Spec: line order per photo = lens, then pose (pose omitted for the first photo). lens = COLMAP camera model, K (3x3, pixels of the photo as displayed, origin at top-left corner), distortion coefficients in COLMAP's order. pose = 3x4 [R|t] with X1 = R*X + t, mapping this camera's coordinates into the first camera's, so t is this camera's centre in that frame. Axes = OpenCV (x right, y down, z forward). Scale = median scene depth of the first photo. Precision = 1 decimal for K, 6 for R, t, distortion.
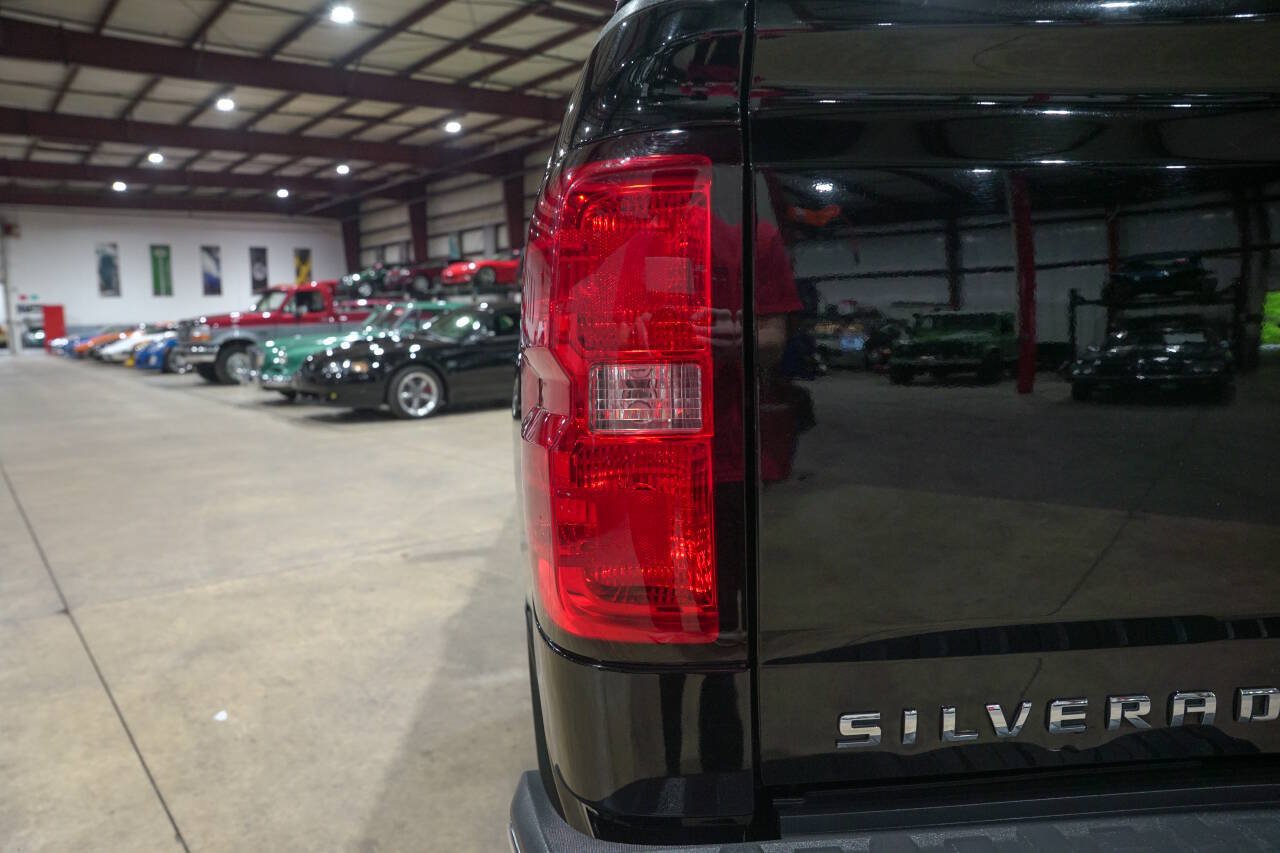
lens RADIAL K [[878.4, 0, 642.4], [0, 878.4, 421.6], [0, 0, 1]] dist [-0.145371, 0.114606]
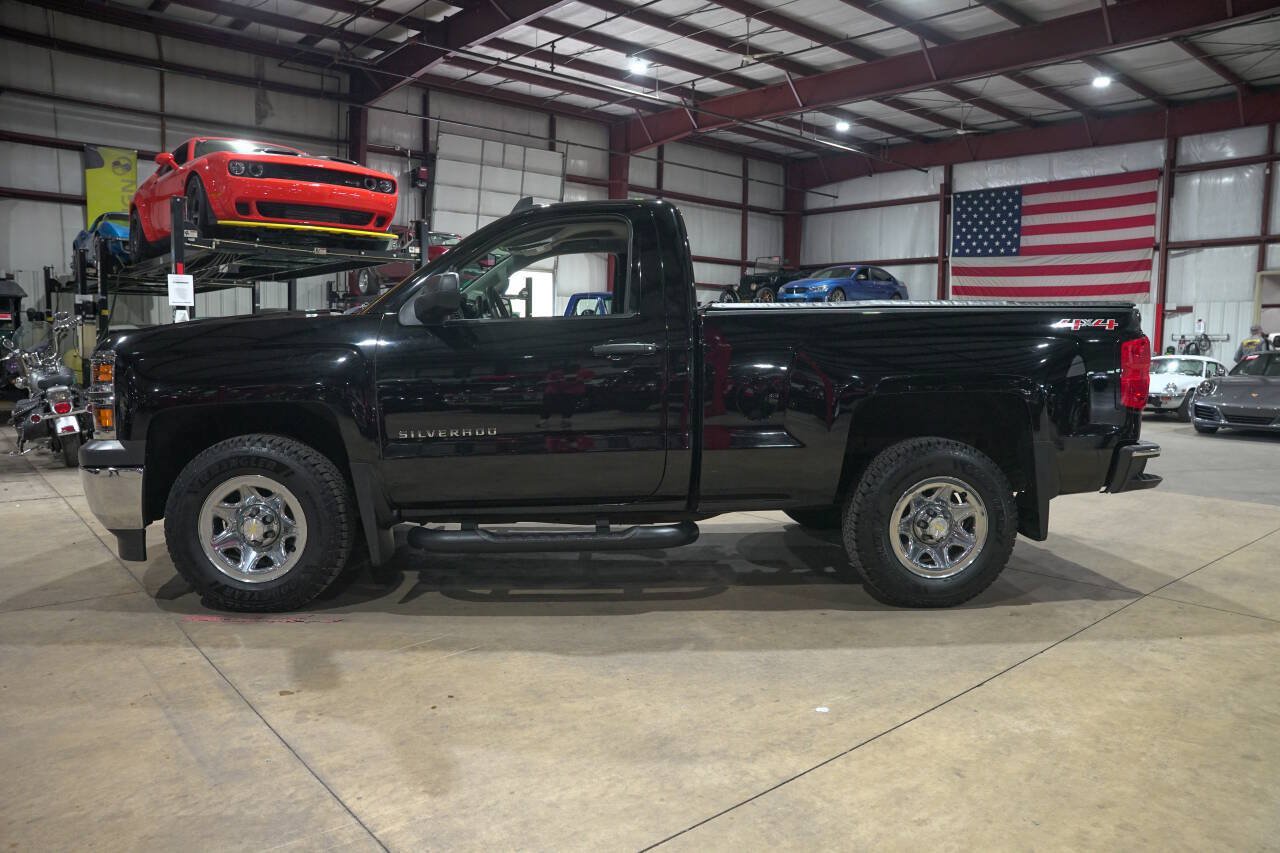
lens RADIAL K [[878.4, 0, 642.4], [0, 878.4, 421.6], [0, 0, 1]] dist [-0.145371, 0.114606]
pose [[-0.014502, -0.067349, 0.997624, -1.461811], [0.108005, 0.991786, 0.068525, -0.113547], [-0.994045, 0.108743, -0.007109, 1.108554]]
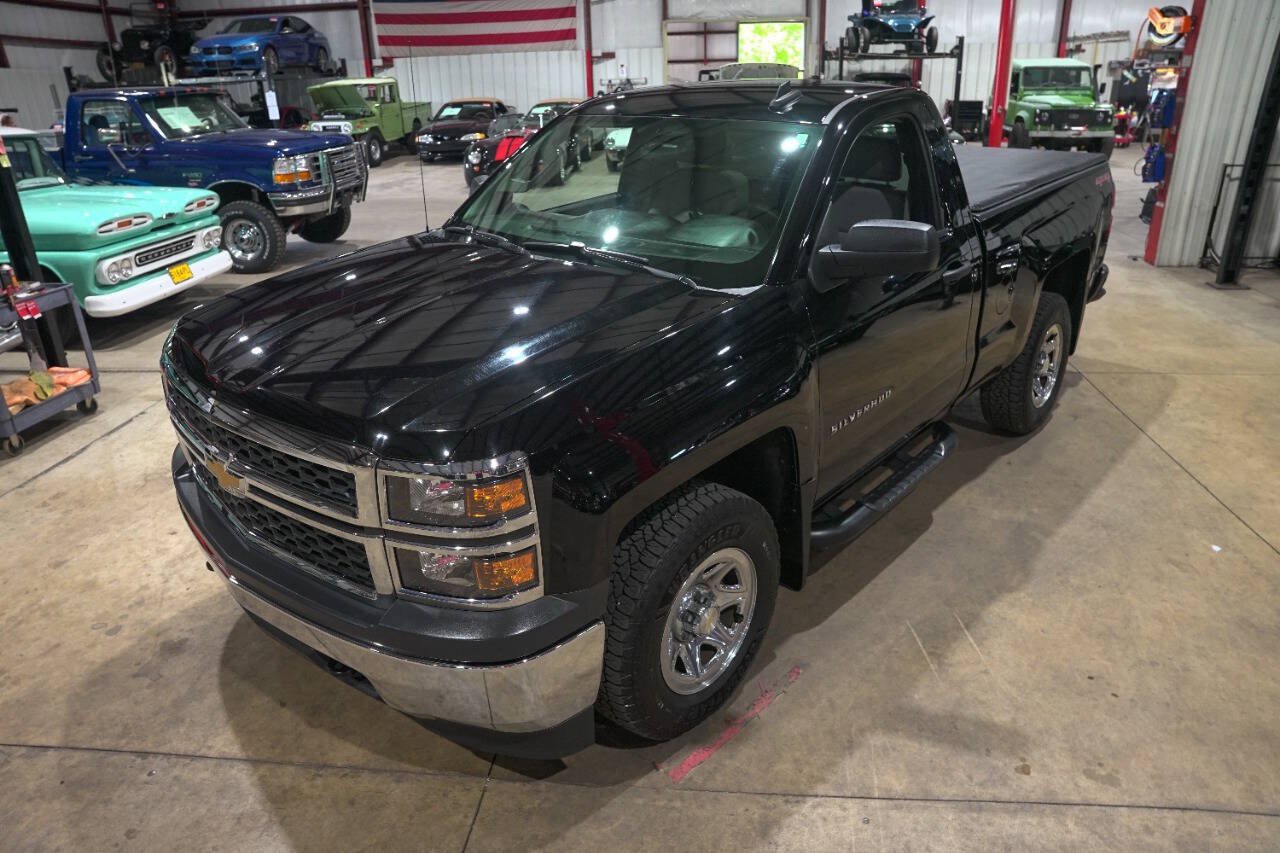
lens RADIAL K [[878.4, 0, 642.4], [0, 878.4, 421.6], [0, 0, 1]] dist [-0.145371, 0.114606]
pose [[-0.700199, -0.235322, 0.674051, -0.671476], [0.126437, 0.888323, 0.441470, -0.547829], [-0.702663, 0.394342, -0.592249, 2.256489]]
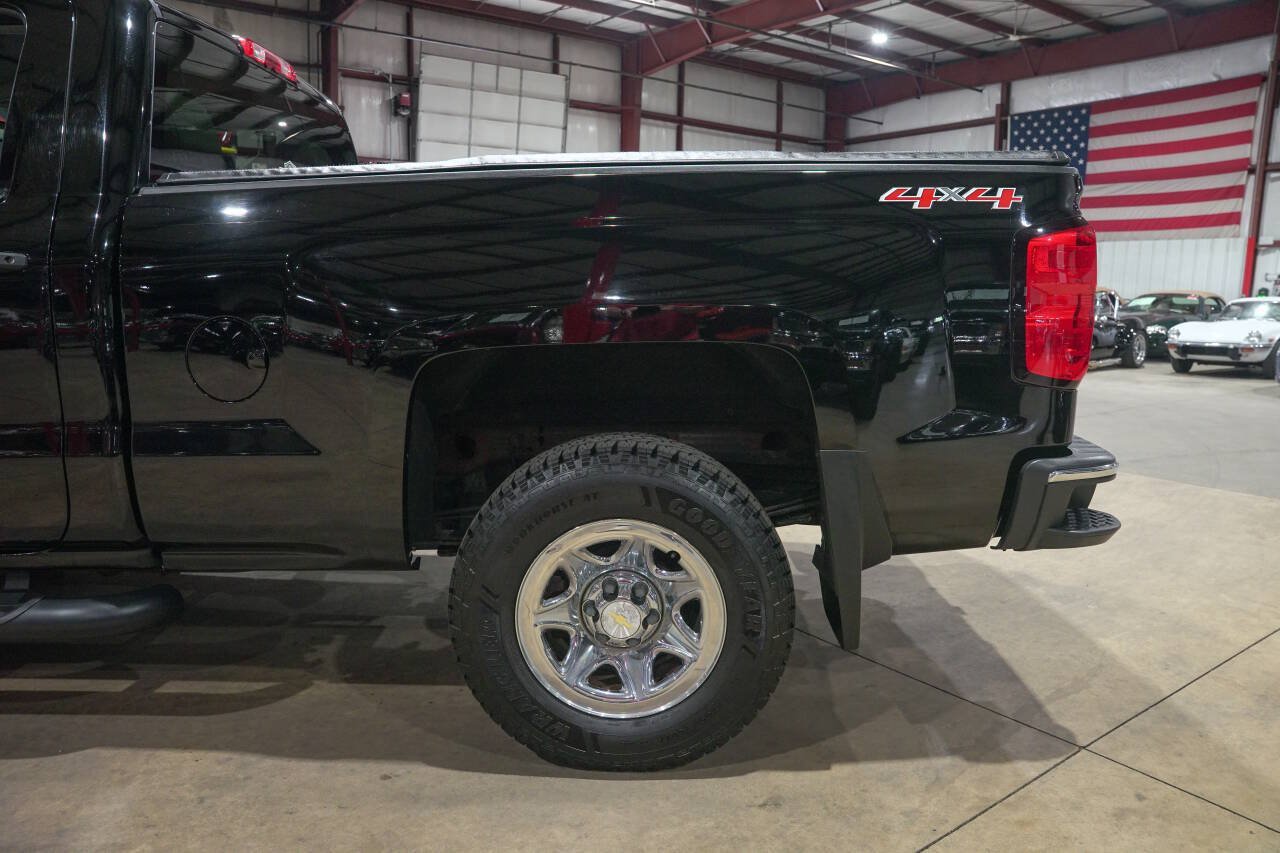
lens RADIAL K [[878.4, 0, 642.4], [0, 878.4, 421.6], [0, 0, 1]] dist [-0.145371, 0.114606]
pose [[0.070831, -0.127813, 0.989266, -0.736145], [0.109629, 0.986746, 0.119638, -0.031335], [-0.991446, 0.099978, 0.083904, 0.538174]]
